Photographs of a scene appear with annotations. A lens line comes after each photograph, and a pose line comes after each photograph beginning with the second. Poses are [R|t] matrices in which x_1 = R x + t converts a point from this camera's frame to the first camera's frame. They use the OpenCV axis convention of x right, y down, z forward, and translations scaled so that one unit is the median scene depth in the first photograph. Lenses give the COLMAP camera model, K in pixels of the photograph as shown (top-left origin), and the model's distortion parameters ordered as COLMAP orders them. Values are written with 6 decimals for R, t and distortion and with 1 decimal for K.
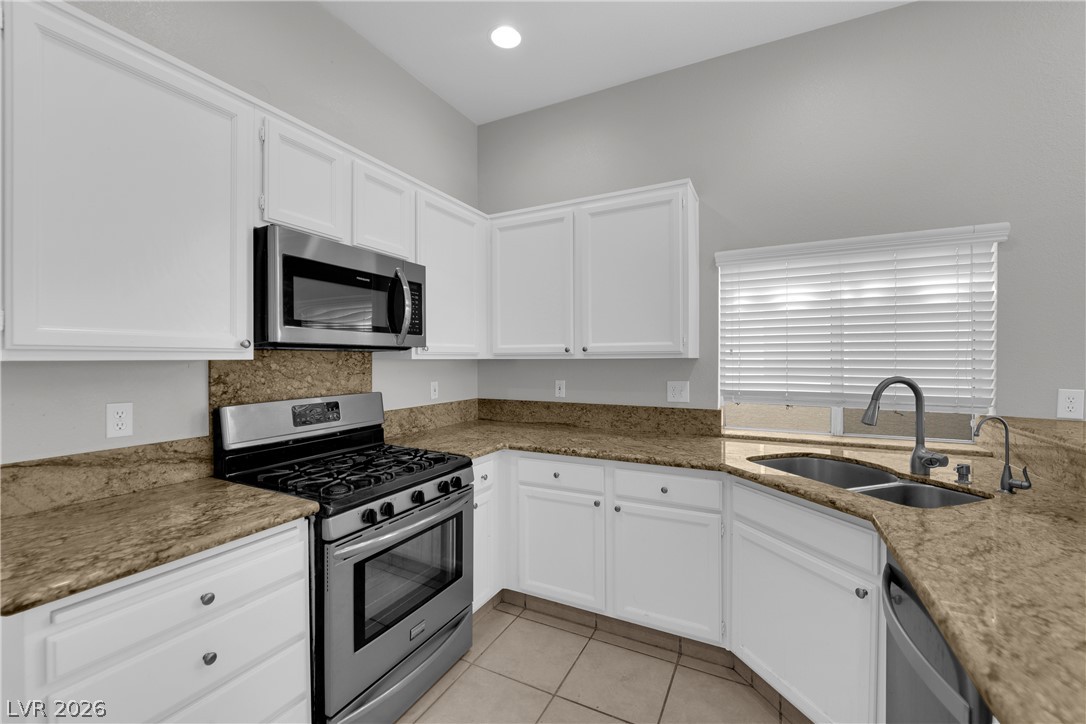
lens RADIAL K [[439.2, 0, 543.0], [0, 439.2, 362.0], [0, 0, 1]] dist [-0.006583, -0.005116]
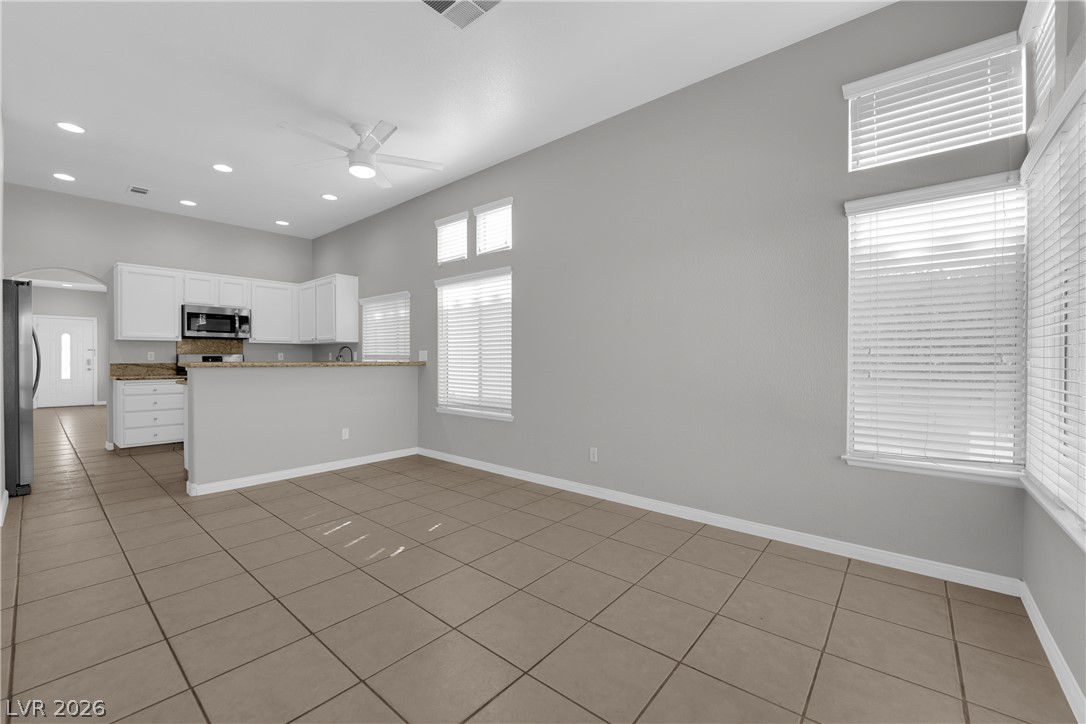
lens RADIAL K [[439.2, 0, 543.0], [0, 439.2, 362.0], [0, 0, 1]] dist [-0.006583, -0.005116]
pose [[0.973964, 0.005648, -0.226631, 2.385830], [-0.005374, 0.999984, 0.001829, 0.114639], [0.226637, -0.000563, 0.973979, -1.436920]]
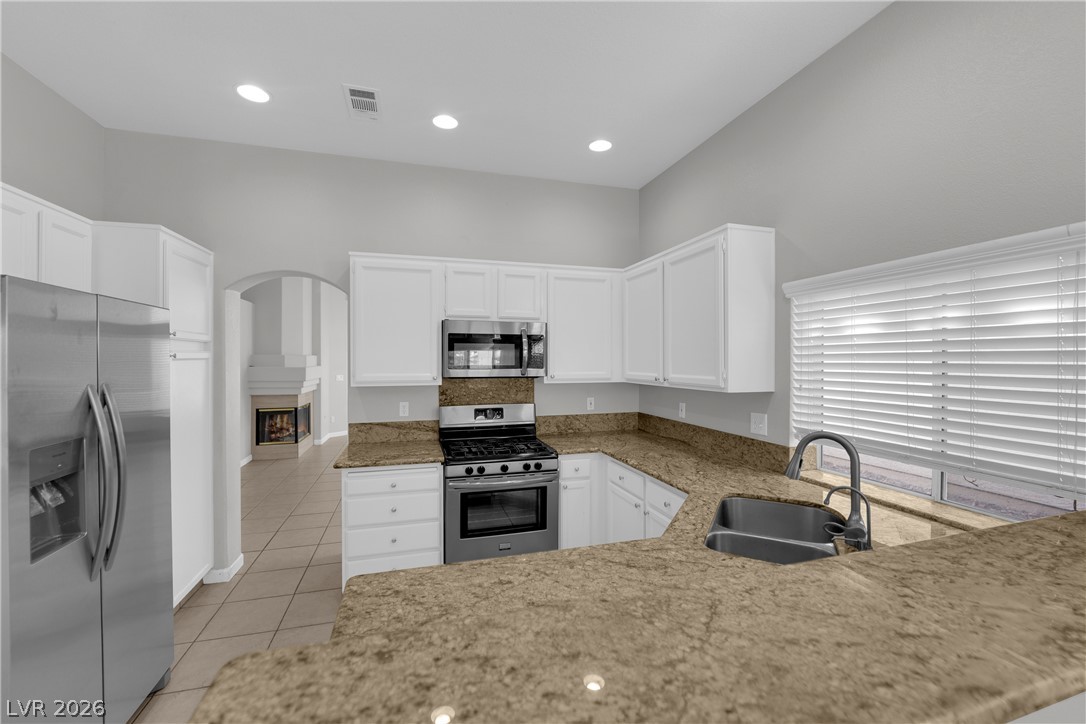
lens RADIAL K [[439.2, 0, 543.0], [0, 439.2, 362.0], [0, 0, 1]] dist [-0.006583, -0.005116]
pose [[0.691634, 0.006223, -0.722221, 0.874615], [-0.006871, 0.999974, 0.002037, -0.091420], [0.722215, 0.003553, 0.691659, -0.061856]]
